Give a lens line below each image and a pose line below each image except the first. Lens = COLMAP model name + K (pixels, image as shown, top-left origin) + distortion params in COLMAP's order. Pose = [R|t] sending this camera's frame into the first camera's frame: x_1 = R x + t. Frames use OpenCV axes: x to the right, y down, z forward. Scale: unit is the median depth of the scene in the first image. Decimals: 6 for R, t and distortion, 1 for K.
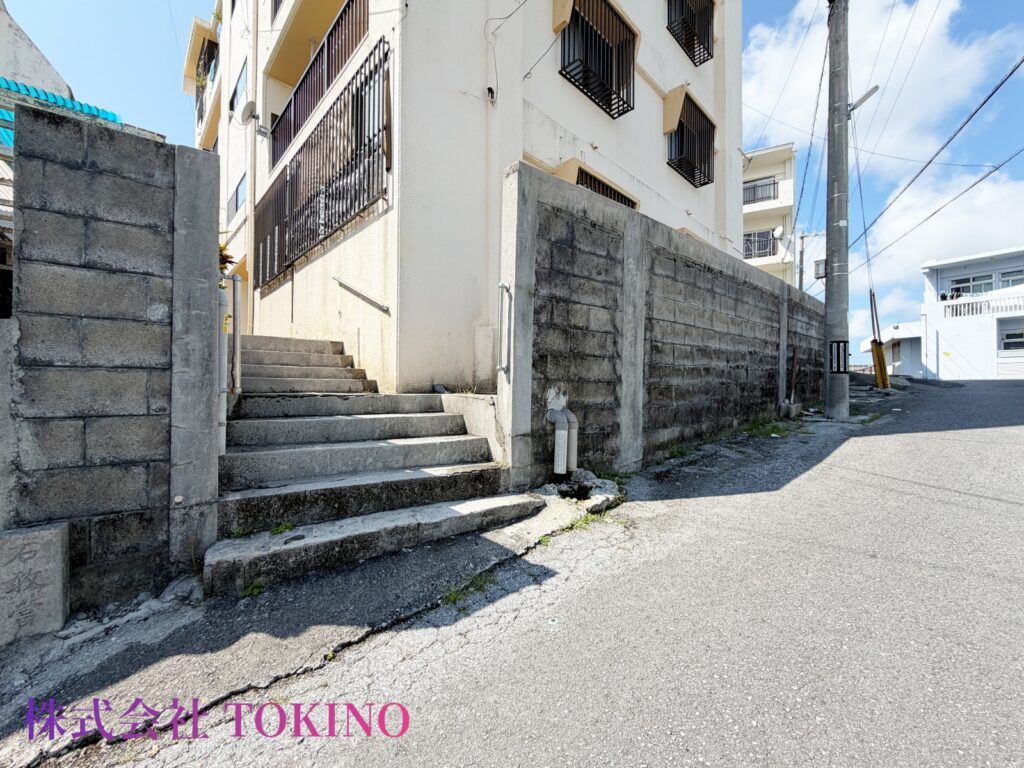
lens RADIAL K [[408.8, 0, 509.4], [0, 408.8, 384.1], [0, 0, 1]] dist [-0.000423, -0.000004]
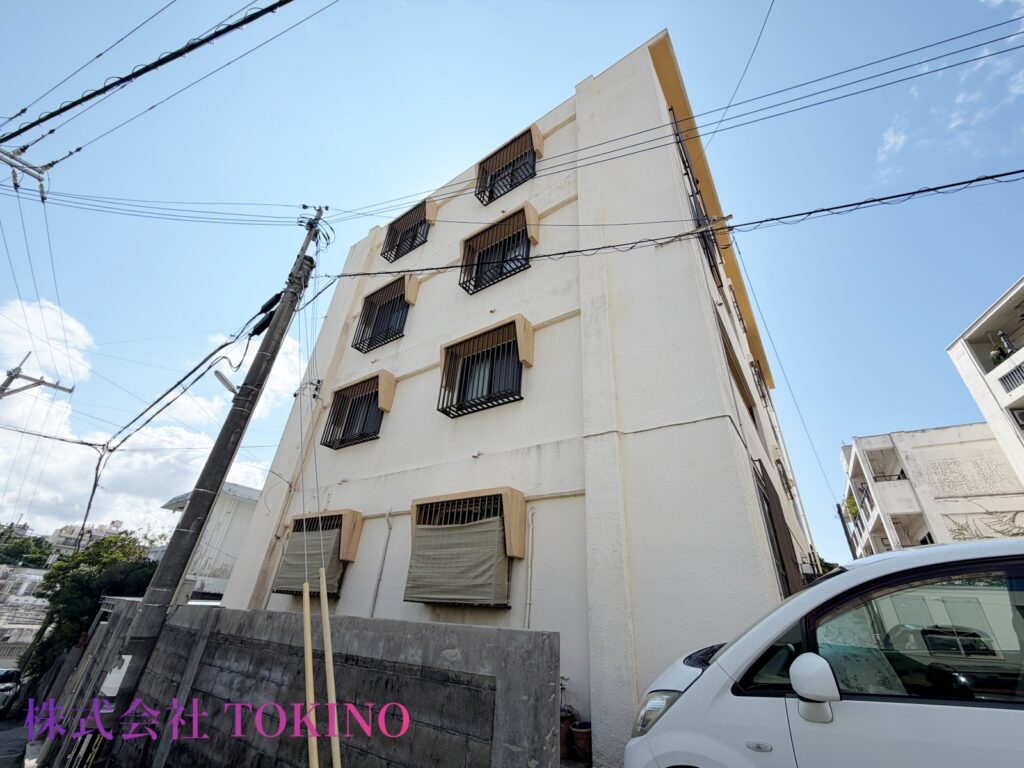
lens RADIAL K [[408.8, 0, 509.4], [0, 408.8, 384.1], [0, 0, 1]] dist [-0.000423, -0.000004]
pose [[0.192611, -0.484402, -0.853379, 2.613601], [-0.050272, 0.863650, -0.501579, -0.414666], [0.979987, 0.139511, 0.141996, 2.214208]]
